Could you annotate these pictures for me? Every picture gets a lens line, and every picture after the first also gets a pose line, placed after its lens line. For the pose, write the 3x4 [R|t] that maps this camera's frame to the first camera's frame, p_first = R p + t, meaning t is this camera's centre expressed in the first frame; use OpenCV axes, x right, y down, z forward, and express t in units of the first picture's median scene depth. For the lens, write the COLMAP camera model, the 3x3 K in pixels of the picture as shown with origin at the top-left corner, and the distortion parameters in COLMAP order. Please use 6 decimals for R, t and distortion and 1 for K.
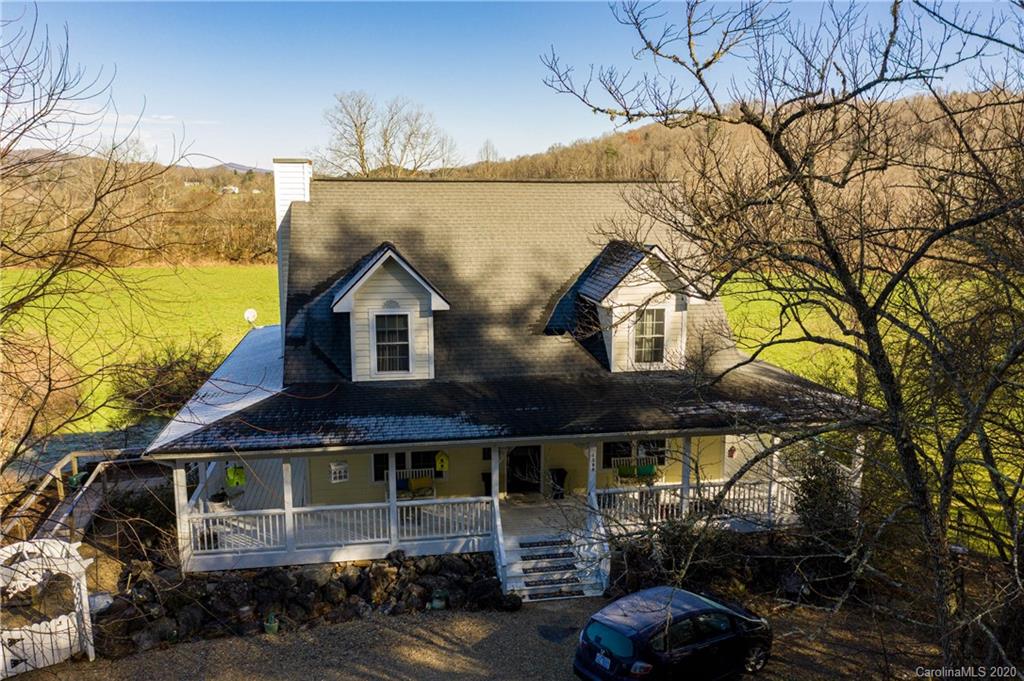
lens RADIAL K [[828.3, 0, 511.8], [0, 828.3, 339.9], [0, 0, 1]] dist [-0.010387, -0.001340]
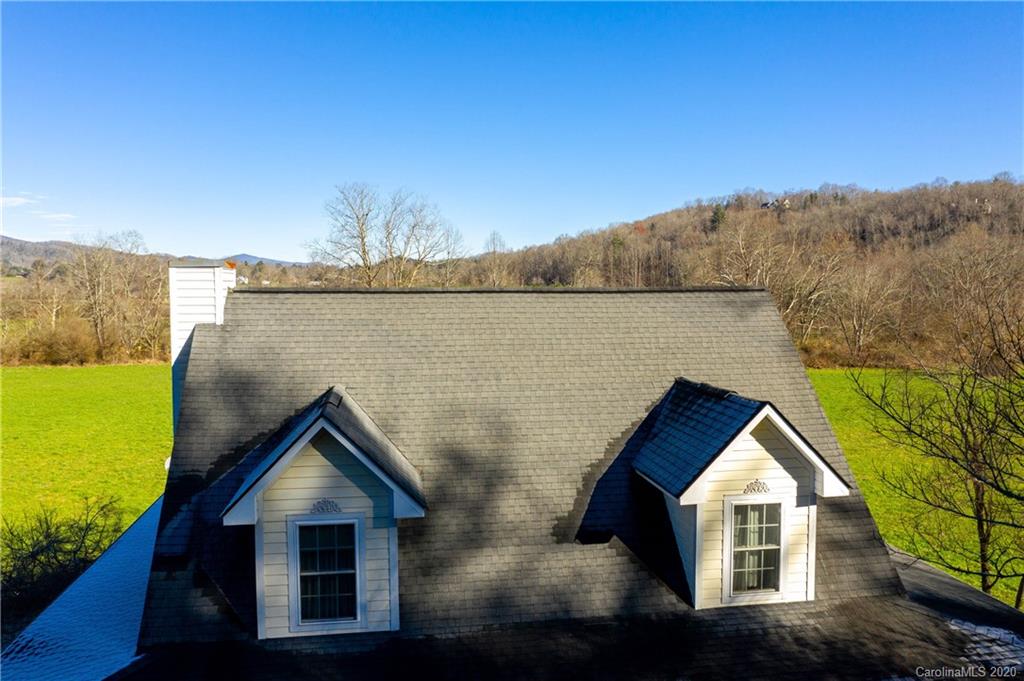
lens RADIAL K [[828.3, 0, 511.8], [0, 828.3, 341.2], [0, 0, 1]] dist [-0.010387, -0.001340]
pose [[0.999958, -0.002982, -0.008618, -0.005655], [0.002064, 0.994509, -0.104632, -0.071436], [0.008882, 0.104610, 0.994474, 0.292373]]
